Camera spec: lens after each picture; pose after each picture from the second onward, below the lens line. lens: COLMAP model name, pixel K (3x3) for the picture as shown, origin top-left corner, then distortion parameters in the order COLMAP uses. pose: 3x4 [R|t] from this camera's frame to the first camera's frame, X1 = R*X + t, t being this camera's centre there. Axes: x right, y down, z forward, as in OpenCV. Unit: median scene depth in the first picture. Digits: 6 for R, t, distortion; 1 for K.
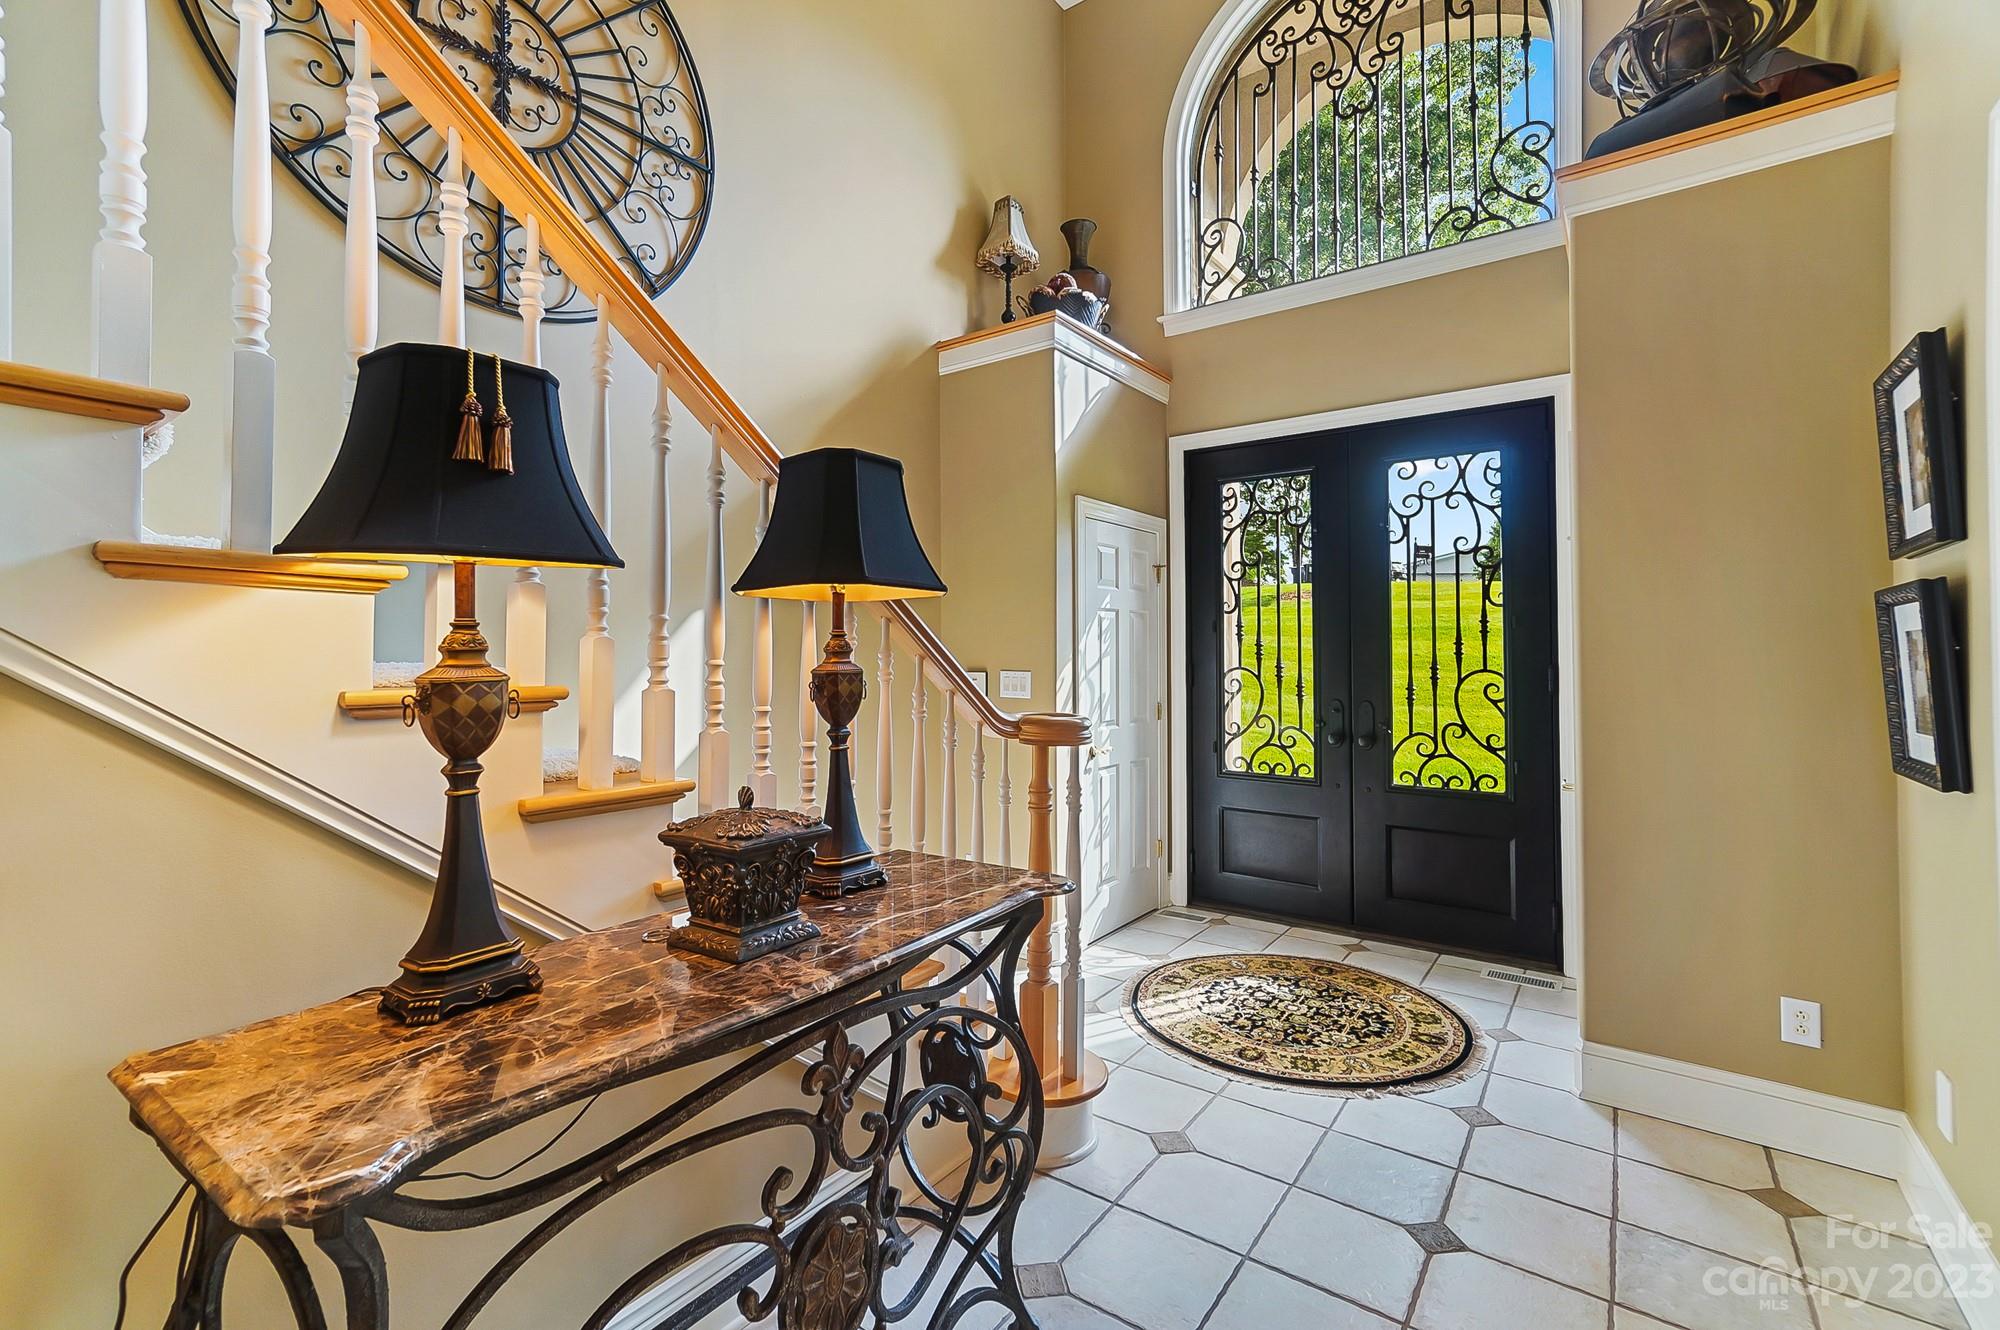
lens RADIAL K [[866.8, 0, 1003.5], [0, 866.8, 630.8], [0, 0, 1]] dist [-0.000470, -0.000020]
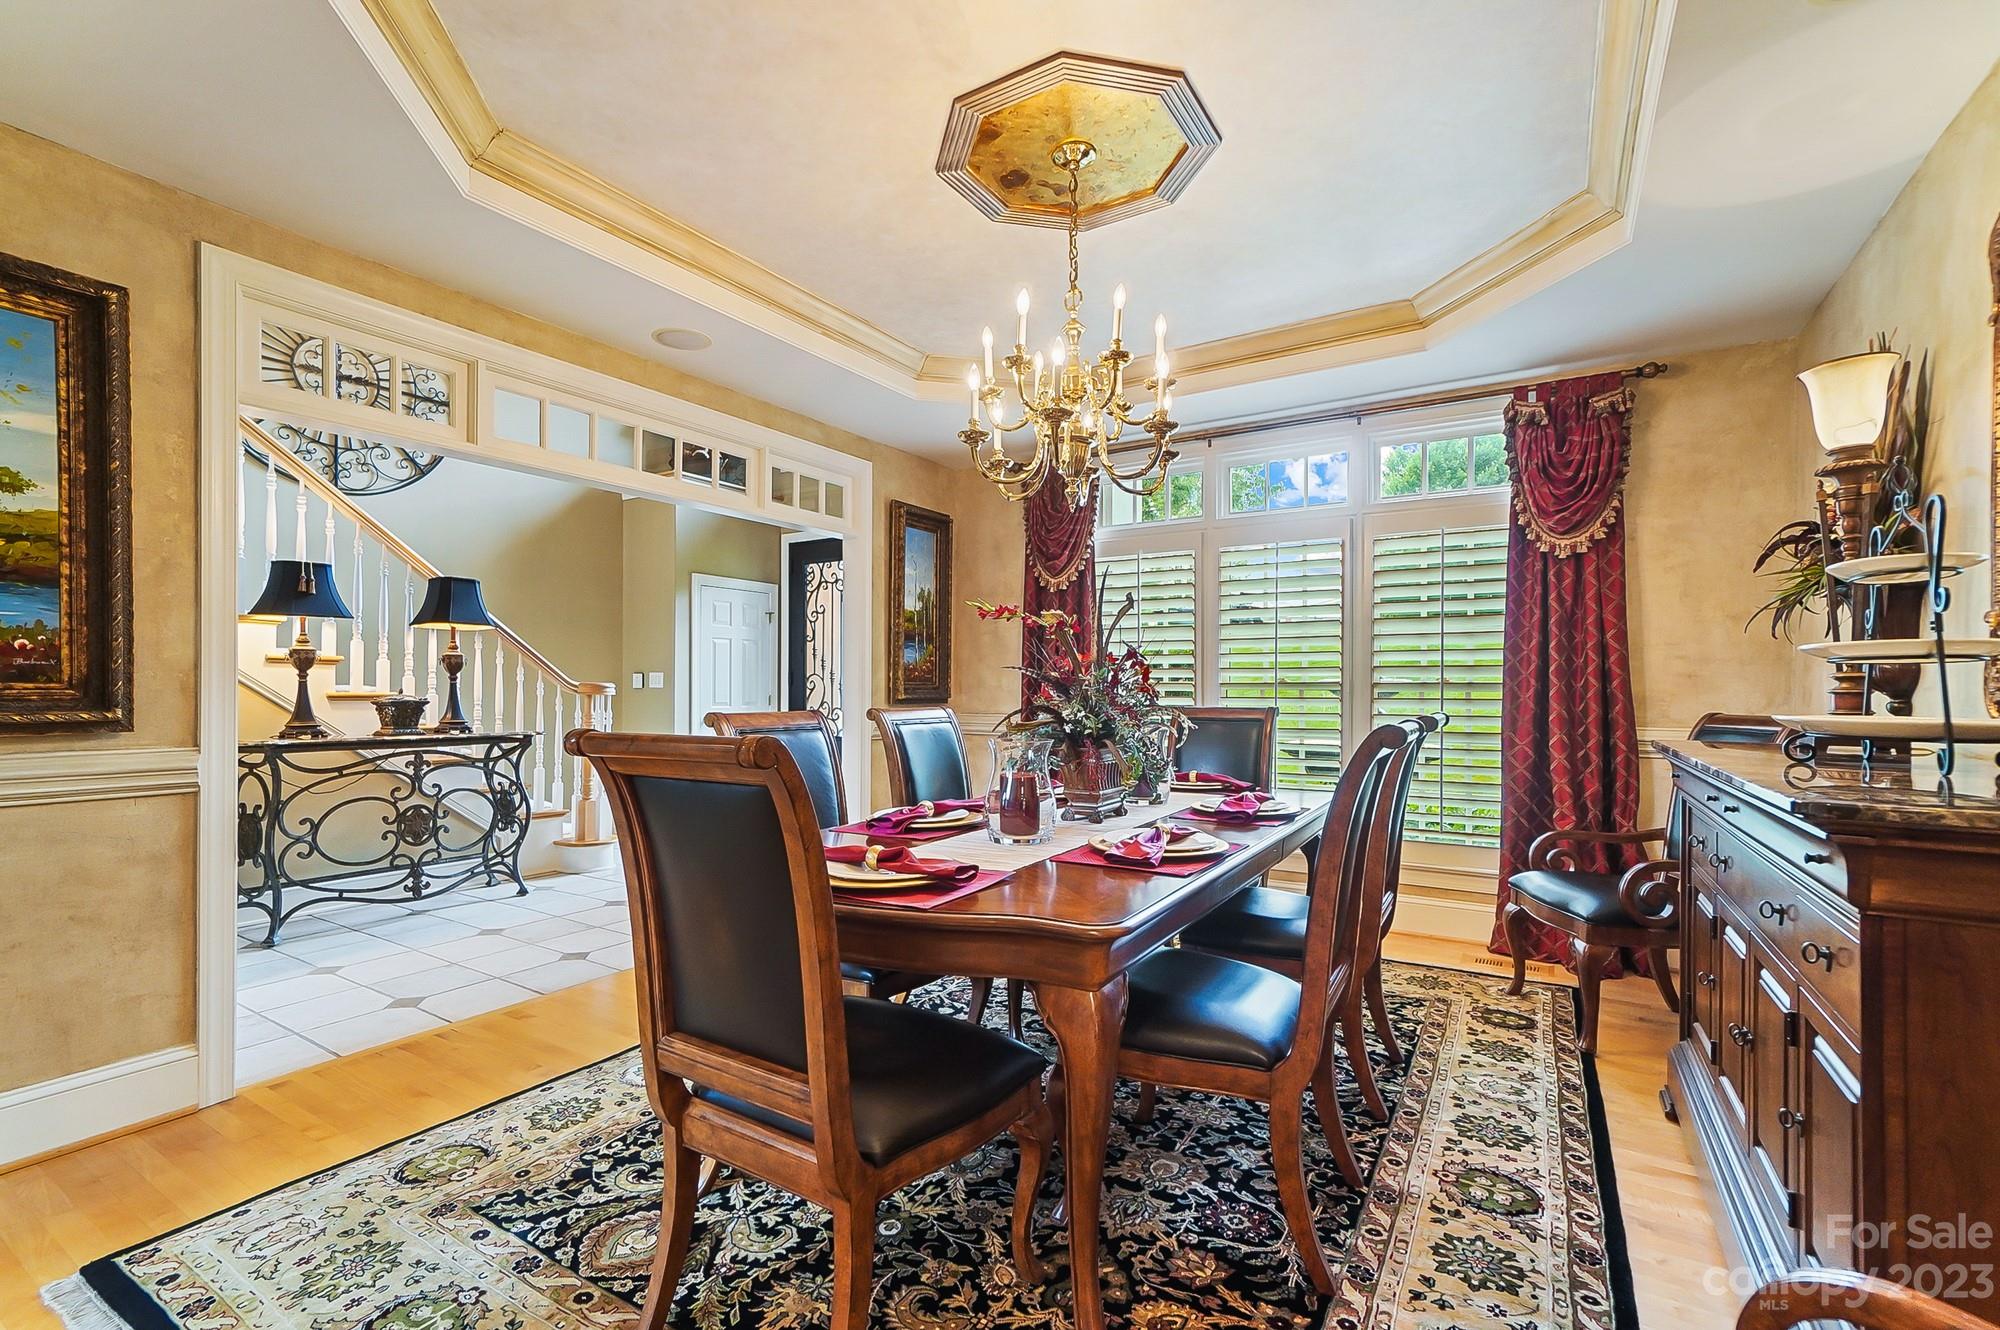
lens RADIAL K [[867.4, 0, 994.5], [0, 867.4, 683.1], [0, 0, 1]] dist [-0.000479, 0.000032]
pose [[0.997704, 0.005417, 0.067503, 1.737680], [-0.006596, 0.999829, 0.017265, 0.099552], [-0.067398, -0.017670, 0.997570, -2.422380]]
